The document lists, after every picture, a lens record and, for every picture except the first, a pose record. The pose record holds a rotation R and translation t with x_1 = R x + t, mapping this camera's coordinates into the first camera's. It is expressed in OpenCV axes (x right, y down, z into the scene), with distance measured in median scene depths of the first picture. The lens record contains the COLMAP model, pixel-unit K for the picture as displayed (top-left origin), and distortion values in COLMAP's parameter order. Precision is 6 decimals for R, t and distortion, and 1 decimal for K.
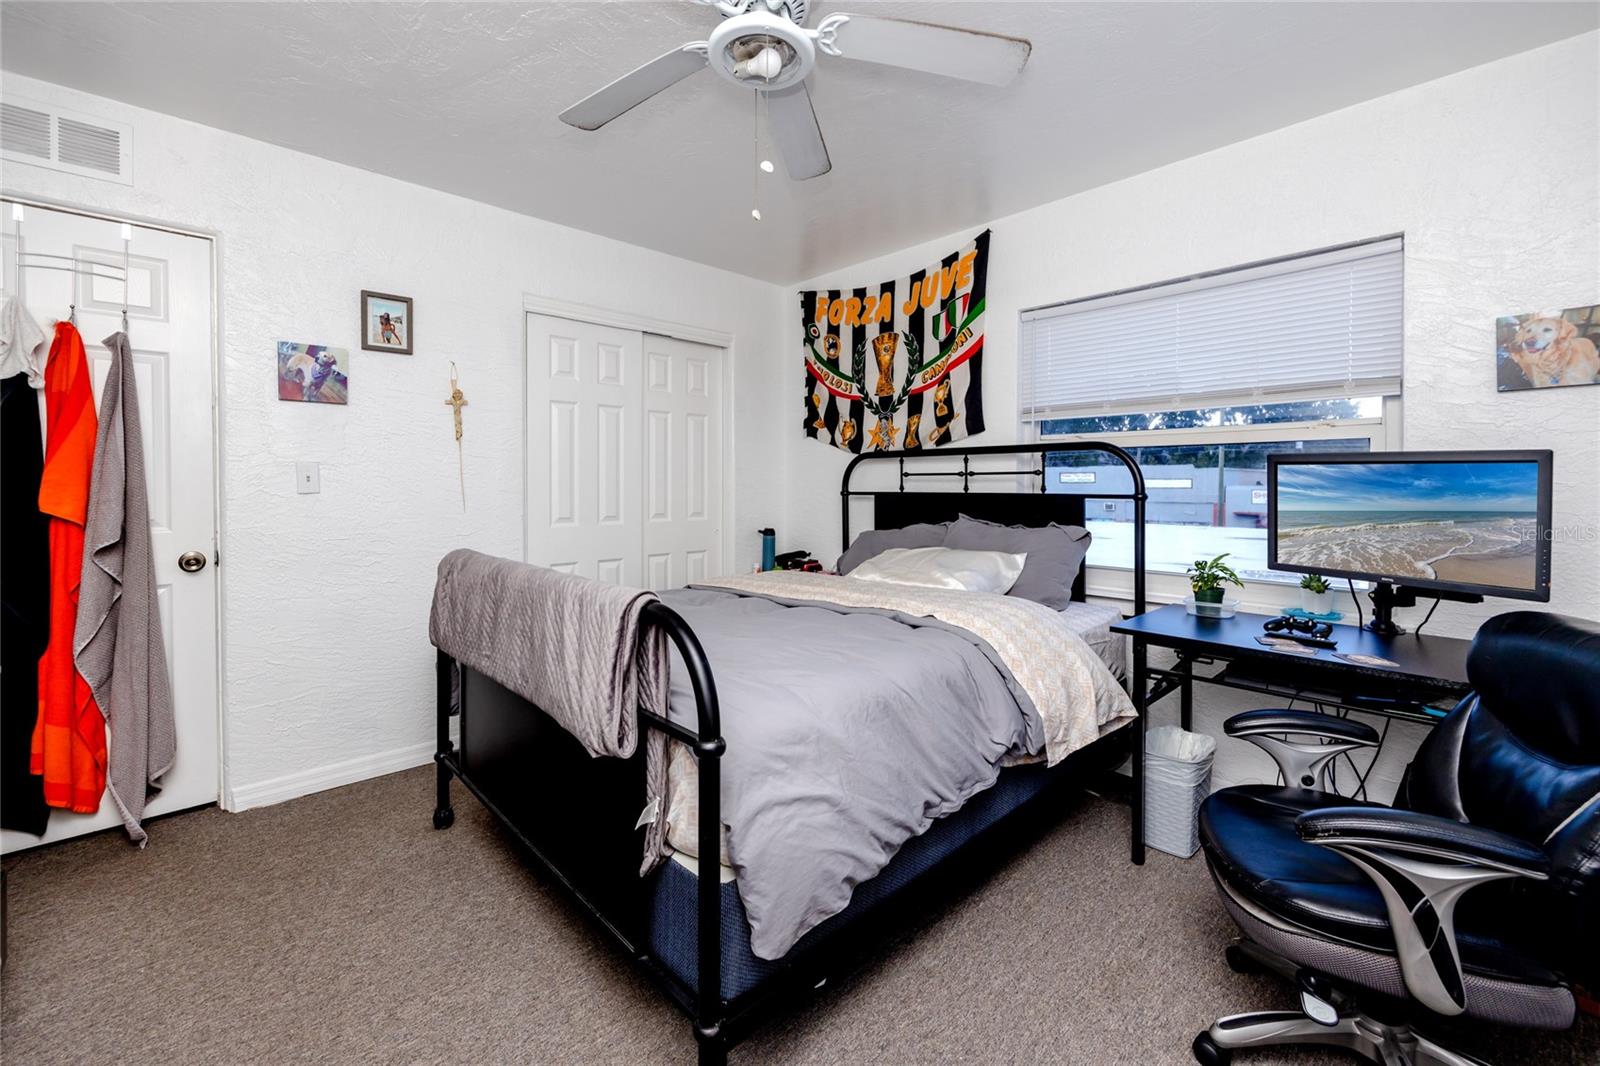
lens RADIAL K [[667.3, 0, 791.2], [0, 667.3, 482.0], [0, 0, 1]] dist [0.000719, 0.000028]
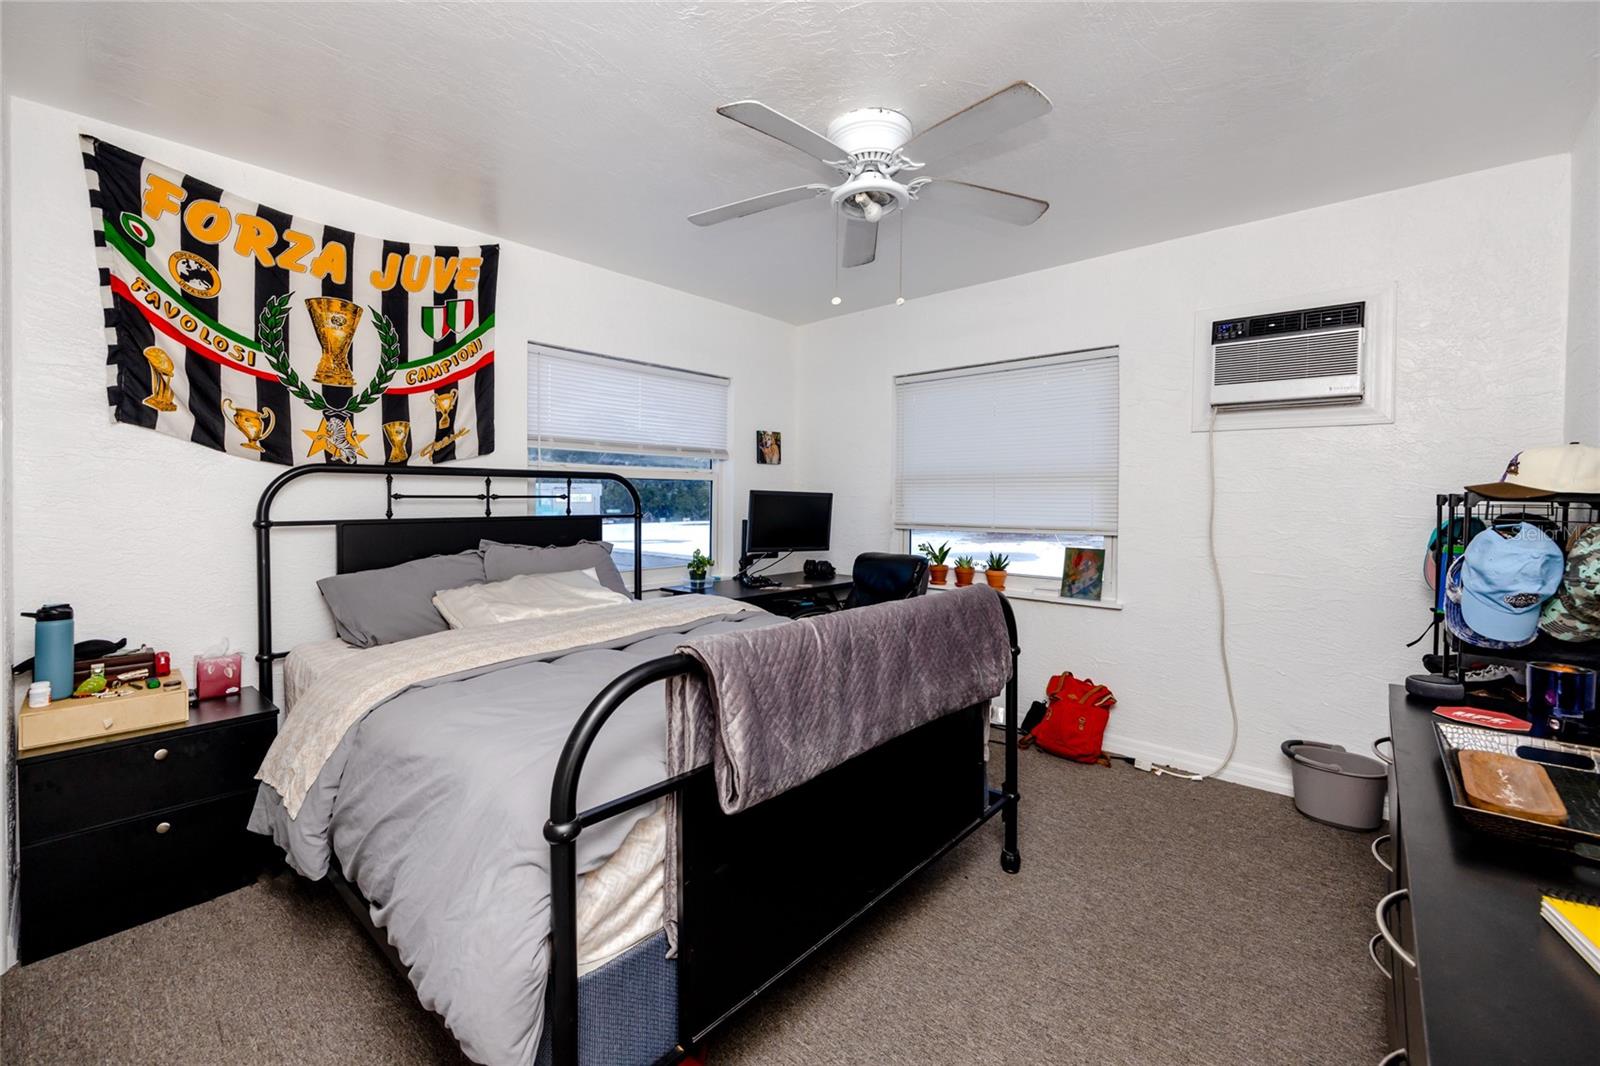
lens RADIAL K [[667.3, 0, 807.9], [0, 667.3, 501.7], [0, 0, 1]] dist [0.000719, 0.000028]
pose [[-0.105050, -0.002226, 0.994464, -0.652644], [-0.000809, 0.999997, 0.002153, -0.006984], [-0.994467, -0.000579, -0.105052, 0.595266]]
